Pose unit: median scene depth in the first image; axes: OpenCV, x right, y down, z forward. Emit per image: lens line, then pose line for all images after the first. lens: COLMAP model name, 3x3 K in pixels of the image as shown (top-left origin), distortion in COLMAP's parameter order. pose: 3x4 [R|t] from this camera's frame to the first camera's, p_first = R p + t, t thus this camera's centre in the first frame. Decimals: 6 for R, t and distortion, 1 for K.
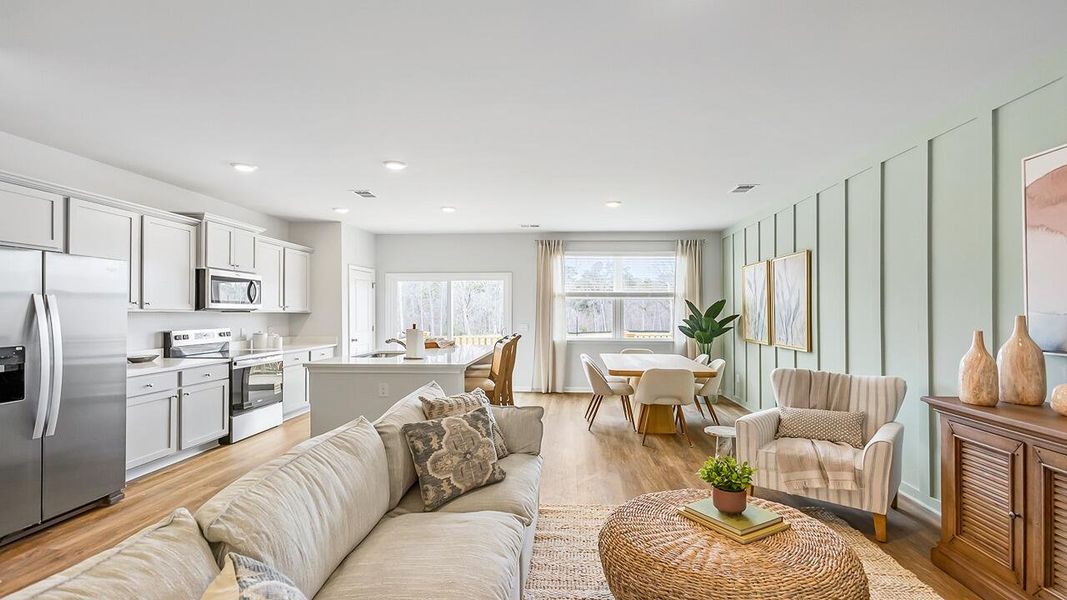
lens RADIAL K [[506.6, 0, 536.4], [0, 506.6, 299.9], [0, 0, 1]] dist [0.006989, 0.000662]
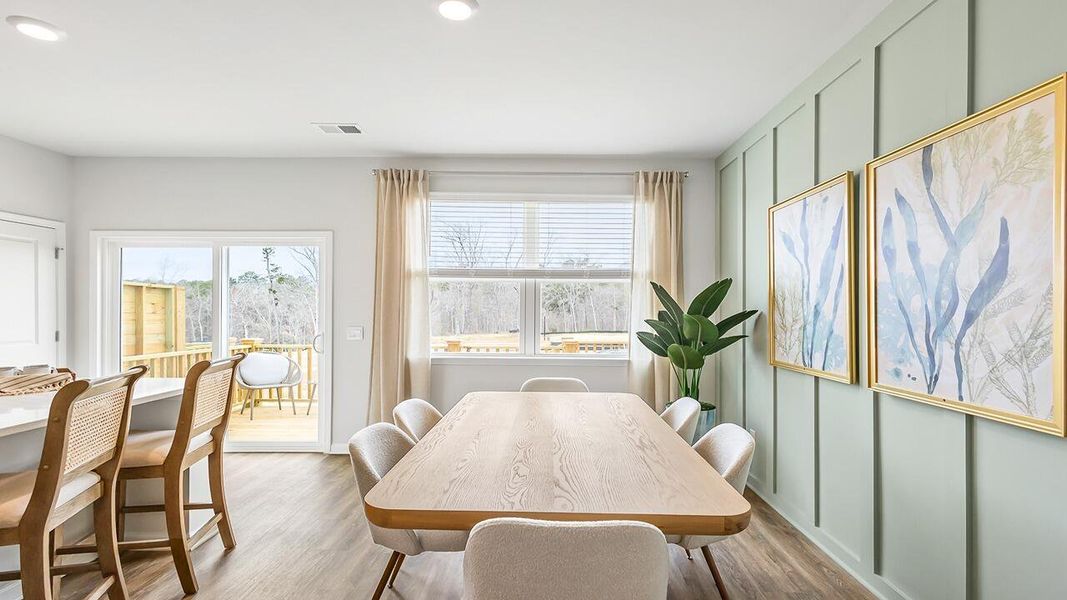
lens RADIAL K [[506.6, 0, 536.7], [0, 506.6, 308.9], [0, 0, 1]] dist [0.006989, 0.000662]
pose [[0.998670, 0.002433, 0.051495, 0.153200], [-0.003378, 0.999827, 0.018276, 0.018529], [-0.051442, -0.018426, 0.998506, 0.495598]]
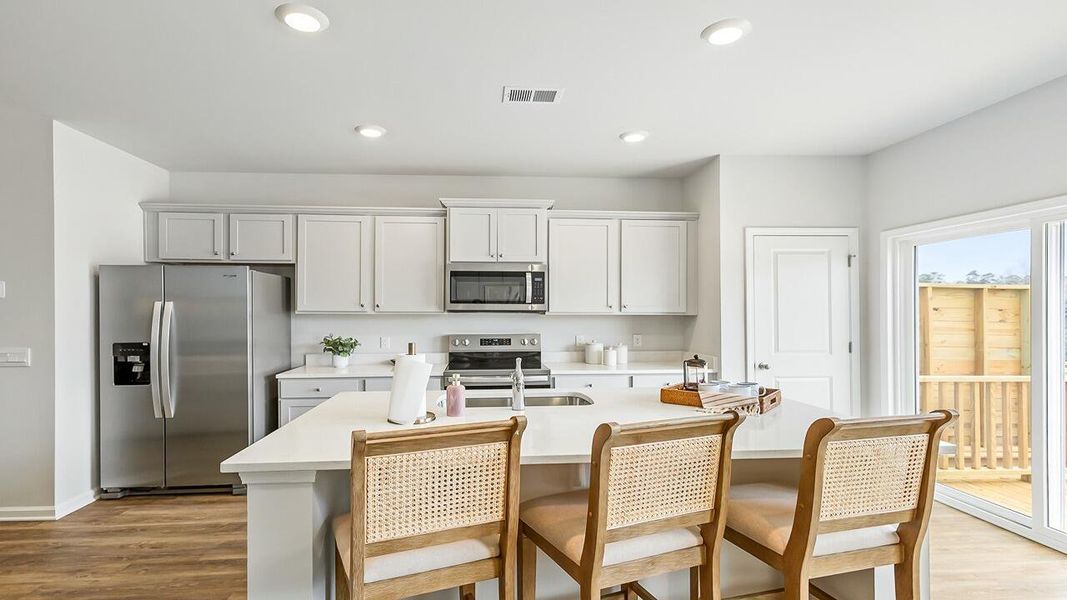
lens RADIAL K [[506.6, 0, 536.0], [0, 506.6, 307.3], [0, 0, 1]] dist [0.006989, 0.000662]
pose [[0.132165, -0.009124, -0.991186, 0.142228], [0.024286, 0.999687, -0.005964, 0.013273], [0.990930, -0.023284, 0.132345, 0.687363]]
